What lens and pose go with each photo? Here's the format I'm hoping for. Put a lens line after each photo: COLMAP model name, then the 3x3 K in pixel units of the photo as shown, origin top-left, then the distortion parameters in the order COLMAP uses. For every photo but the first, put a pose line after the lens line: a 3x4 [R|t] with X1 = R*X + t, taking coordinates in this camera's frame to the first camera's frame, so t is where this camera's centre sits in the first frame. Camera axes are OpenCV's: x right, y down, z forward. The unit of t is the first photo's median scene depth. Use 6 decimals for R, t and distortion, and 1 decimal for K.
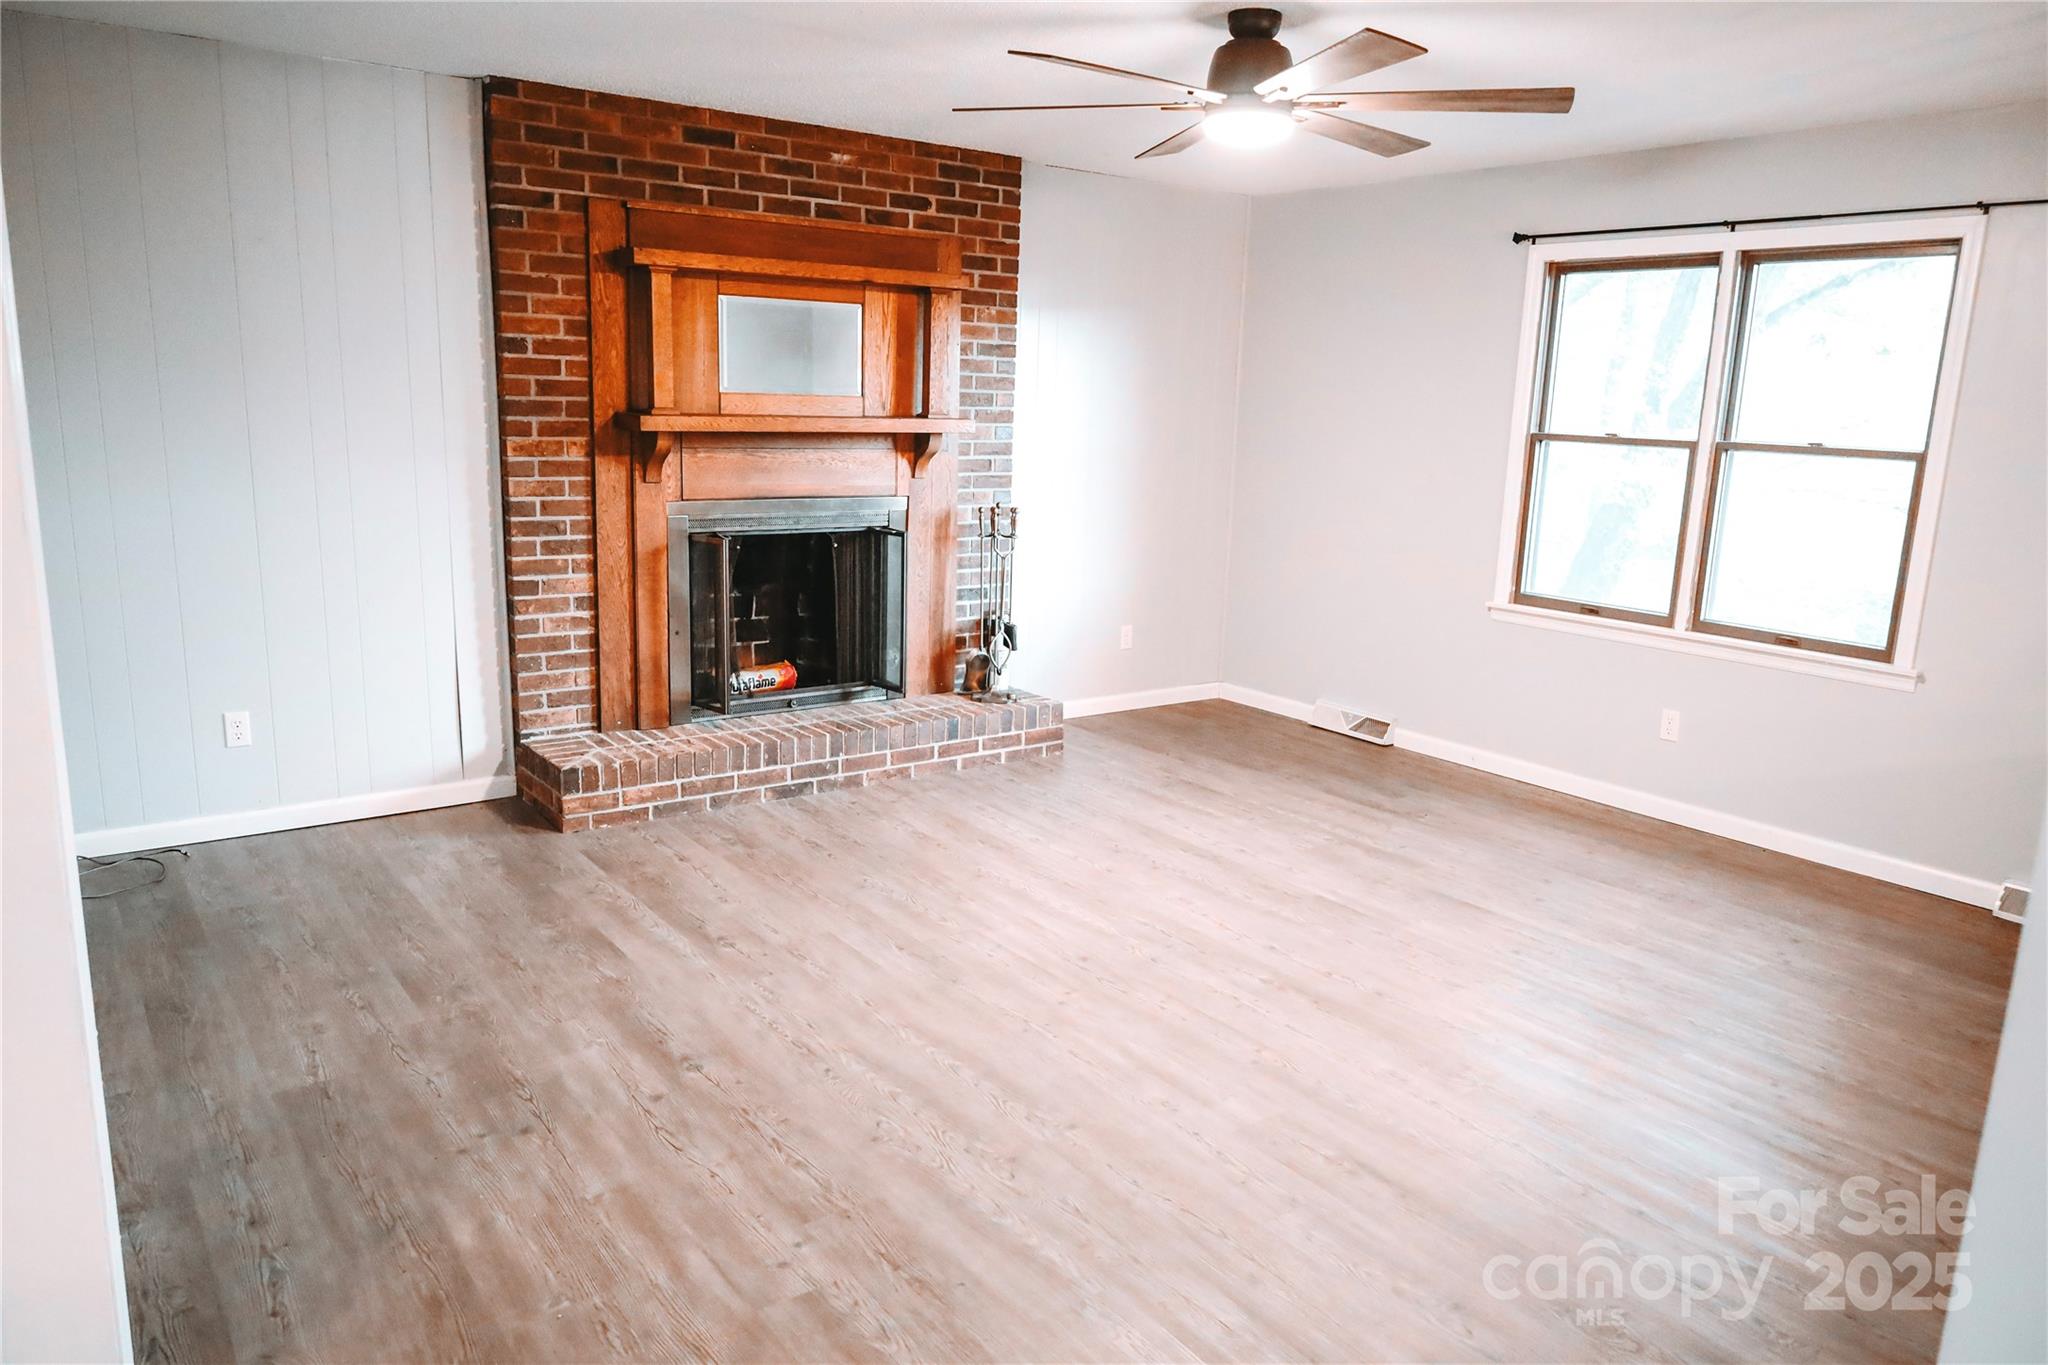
lens RADIAL K [[1416.4, 0, 1024.6], [0, 1416.4, 671.5], [0, 0, 1]] dist [-0.020652, 0.006313]
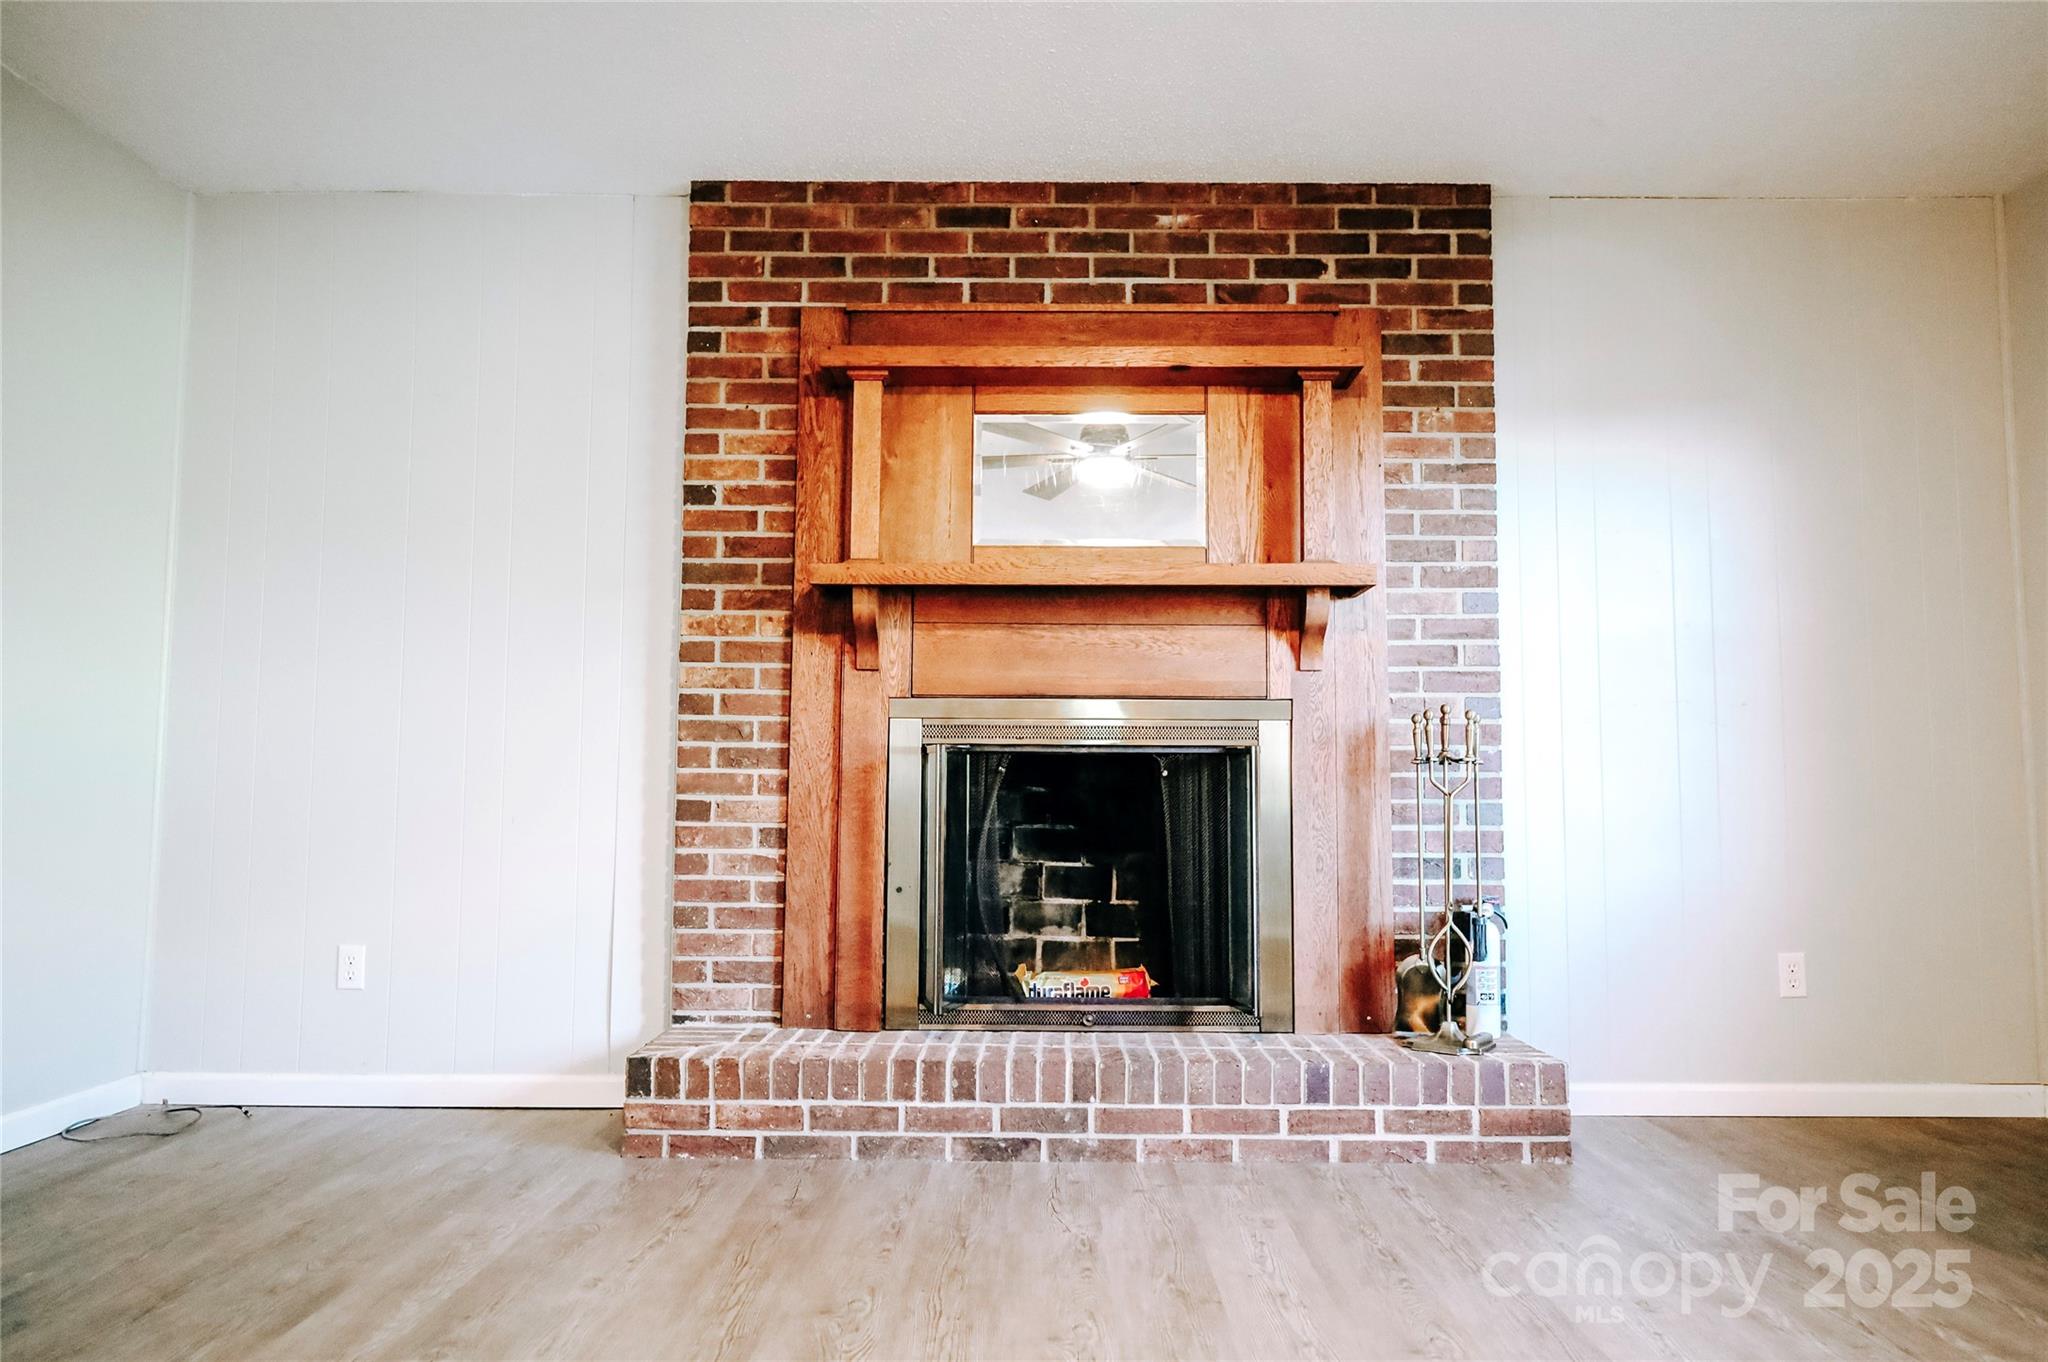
lens RADIAL K [[1416.4, 0, 1038.1], [0, 1416.4, 689.1], [0, 0, 1]] dist [-0.020652, 0.006313]
pose [[0.797807, -0.075234, -0.598200, 0.220242], [-0.099166, 0.962297, -0.253282, 0.045438], [0.594701, 0.261391, 0.760267, 0.489437]]
